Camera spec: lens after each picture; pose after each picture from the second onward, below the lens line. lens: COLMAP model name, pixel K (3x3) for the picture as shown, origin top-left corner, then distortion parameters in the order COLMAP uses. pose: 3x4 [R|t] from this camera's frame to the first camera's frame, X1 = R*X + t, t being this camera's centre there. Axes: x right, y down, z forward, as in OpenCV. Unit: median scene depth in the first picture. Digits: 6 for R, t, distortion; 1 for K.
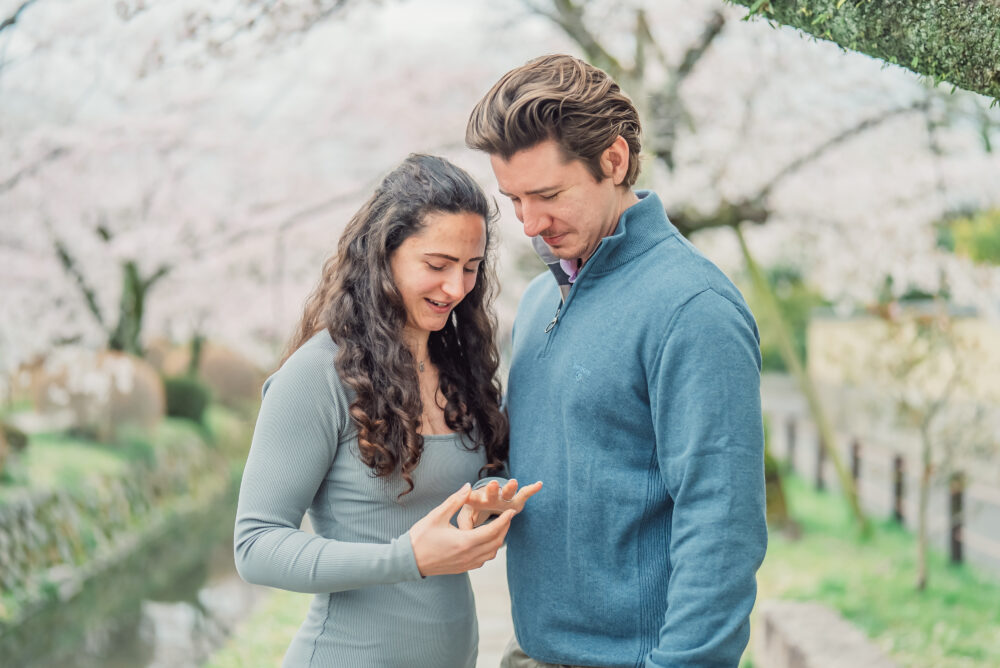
lens RADIAL K [[1566.4, 0, 500.0], [0, 1566.4, 334.0], [0, 0, 1]] dist [0.005153, 1.063820]
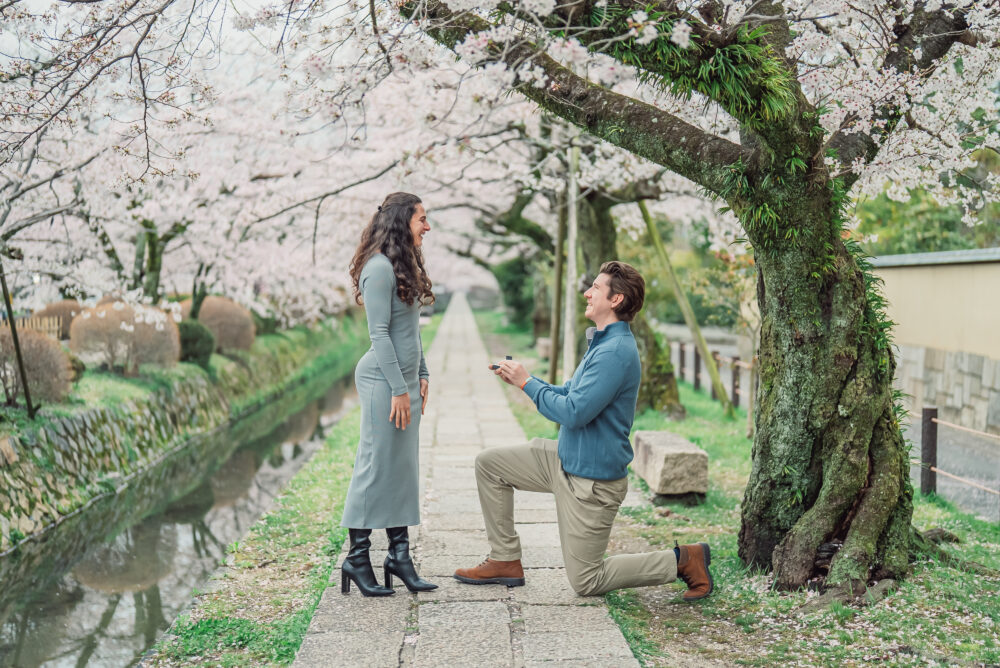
lens RADIAL K [[1504.4, 0, 500.0], [0, 1504.4, 334.0], [0, 0, 1]] dist [0.141803, 0.020619]
pose [[0.999700, -0.000906, 0.024492, -0.003840], [0.000223, 0.999611, 0.027877, 0.006278], [-0.024508, -0.027863, 0.999311, -0.151049]]
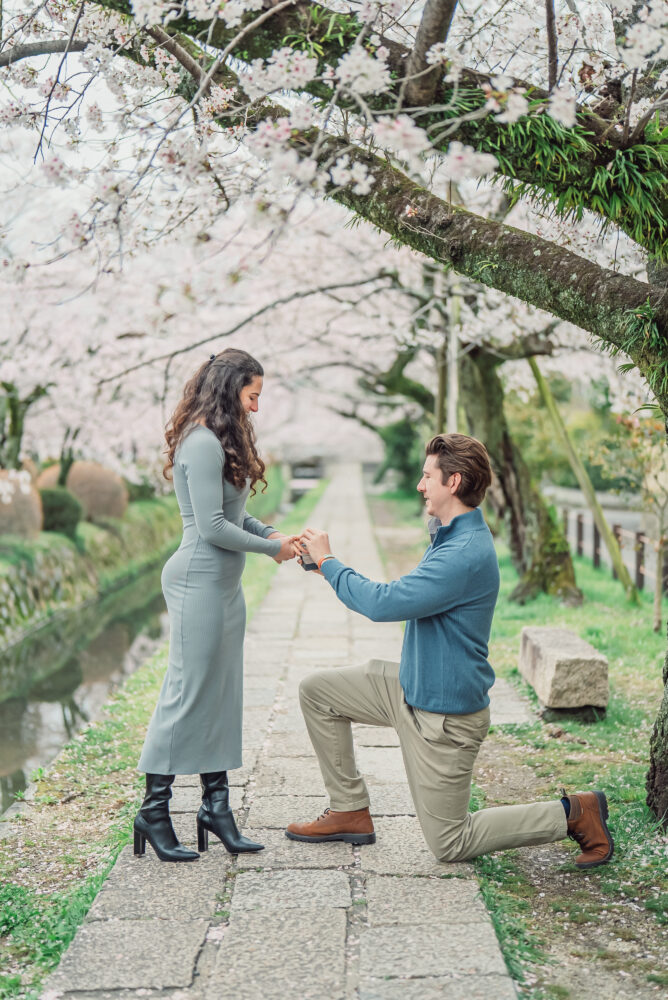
lens RADIAL K [[1566.4, 0, 334.0], [0, 1566.4, 500.0], [0, 0, 1]] dist [0.005153, 1.063820]
pose [[0.999917, -0.004123, -0.012225, 0.003807], [0.004481, 0.999559, 0.029359, 0.003775], [0.012099, -0.029411, 0.999494, -0.105920]]
